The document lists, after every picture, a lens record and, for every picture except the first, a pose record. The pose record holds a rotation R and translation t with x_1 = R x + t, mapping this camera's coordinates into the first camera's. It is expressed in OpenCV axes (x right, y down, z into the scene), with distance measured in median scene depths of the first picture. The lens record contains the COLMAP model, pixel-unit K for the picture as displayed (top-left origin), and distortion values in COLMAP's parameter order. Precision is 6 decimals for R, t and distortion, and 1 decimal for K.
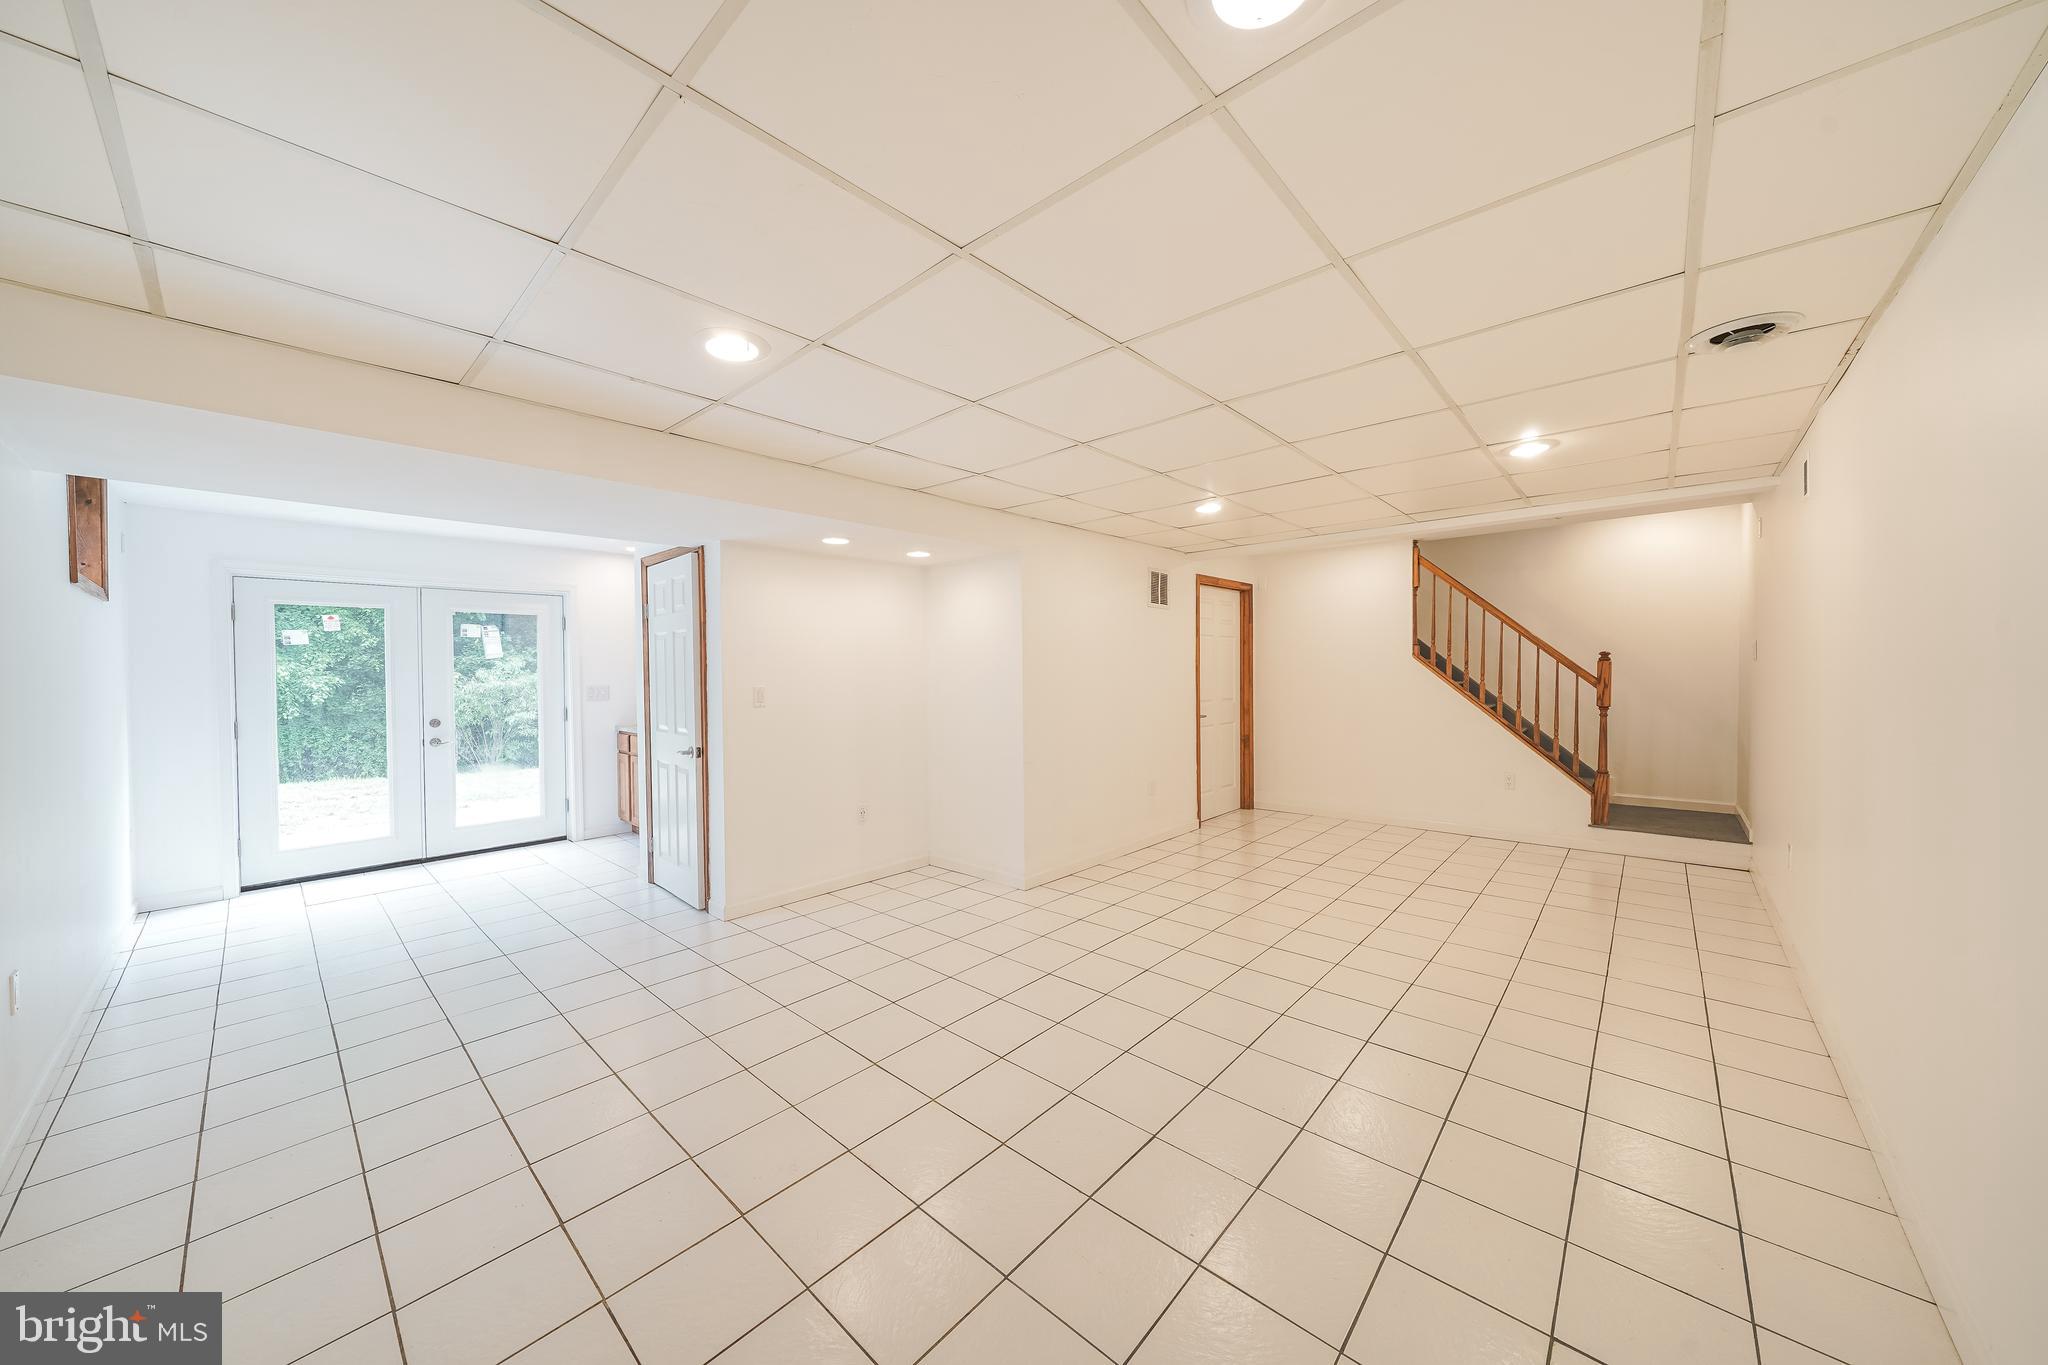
lens RADIAL K [[705.6, 0, 1030.0], [0, 705.6, 676.0], [0, 0, 1]] dist [-0.004888, 0.000129]
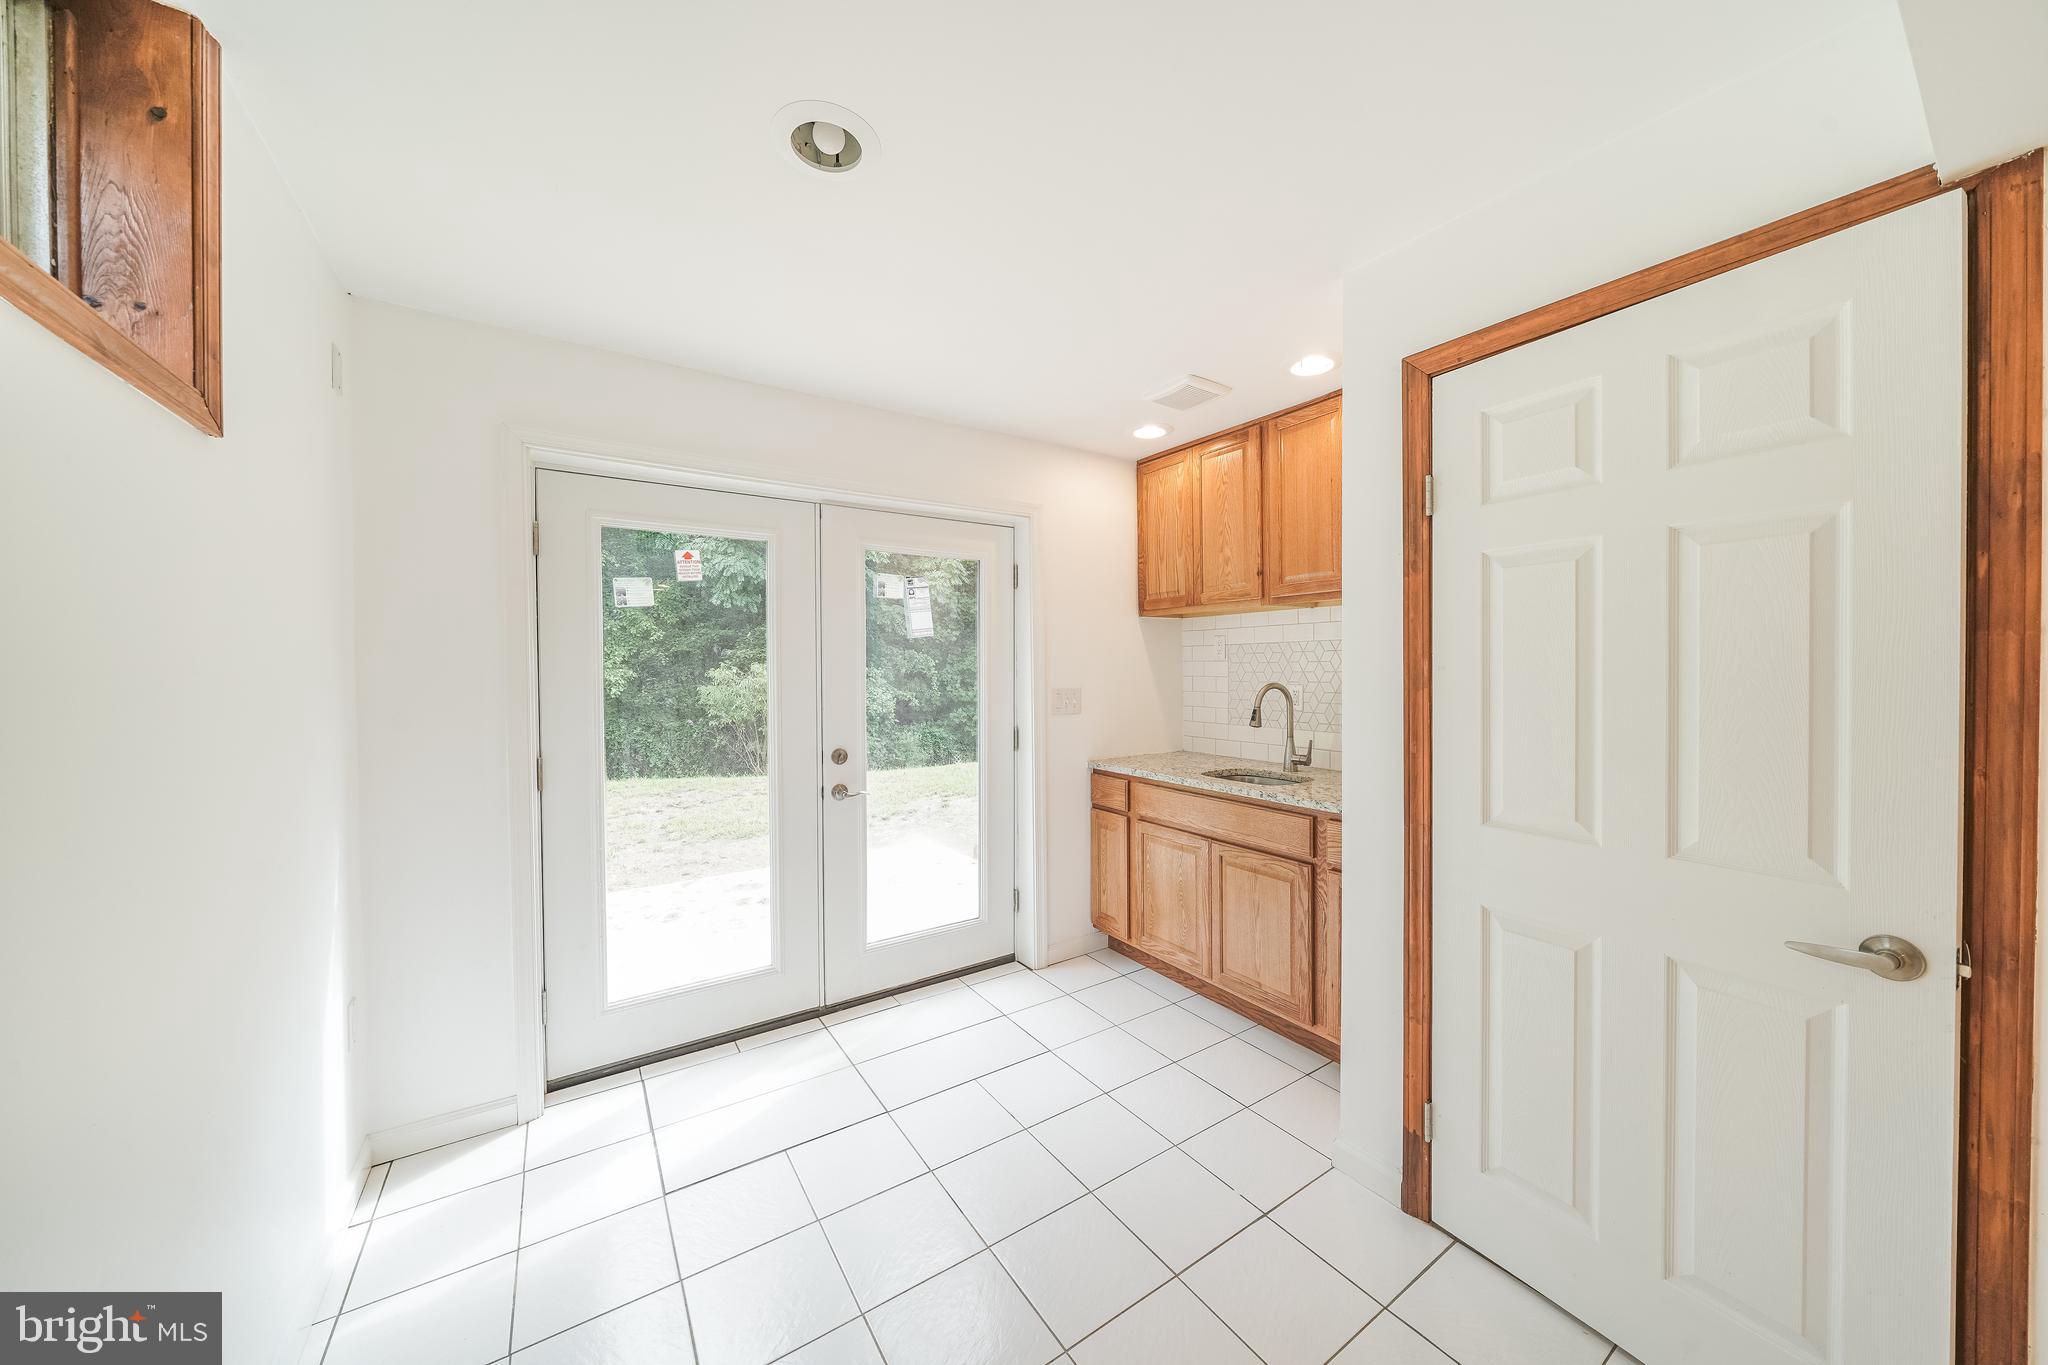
lens RADIAL K [[705.6, 0, 1023.2], [0, 705.6, 677.5], [0, 0, 1]] dist [-0.004888, 0.000129]
pose [[0.966943, 0.008680, -0.254844, -0.577529], [-0.006994, 0.999947, 0.007525, 0.001440], [0.254896, -0.005494, 0.966953, 0.518354]]
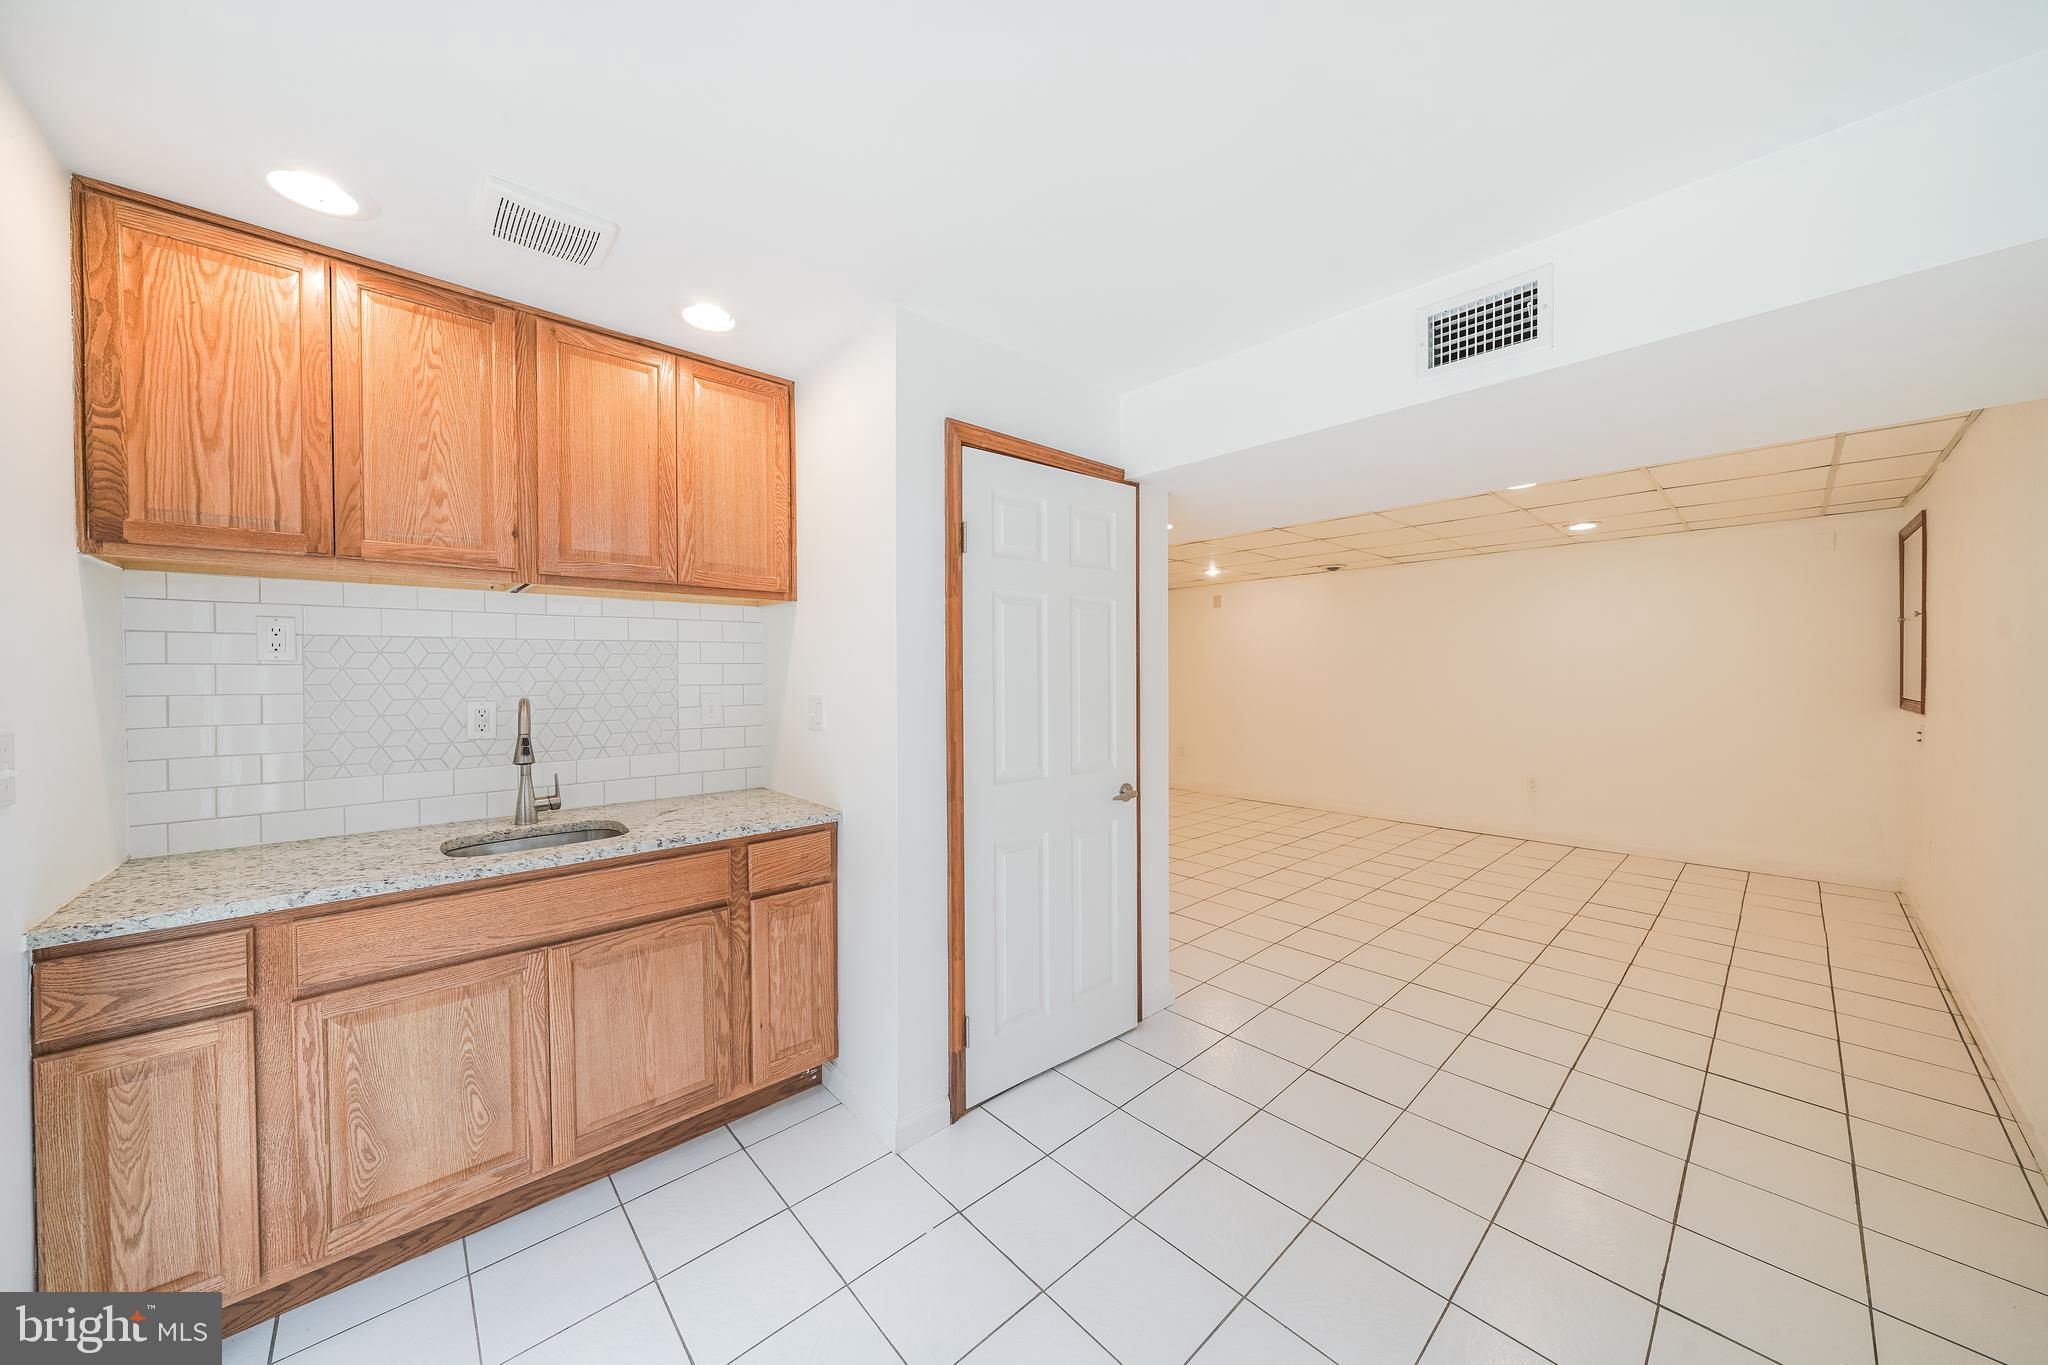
lens RADIAL K [[705.6, 0, 1025.7], [0, 705.6, 679.8], [0, 0, 1]] dist [-0.004888, 0.000129]
pose [[0.091699, 0.003106, 0.995782, -0.886080], [0.015559, 0.999869, -0.004552, 0.004898], [-0.995665, 0.015910, 0.091639, 0.806475]]
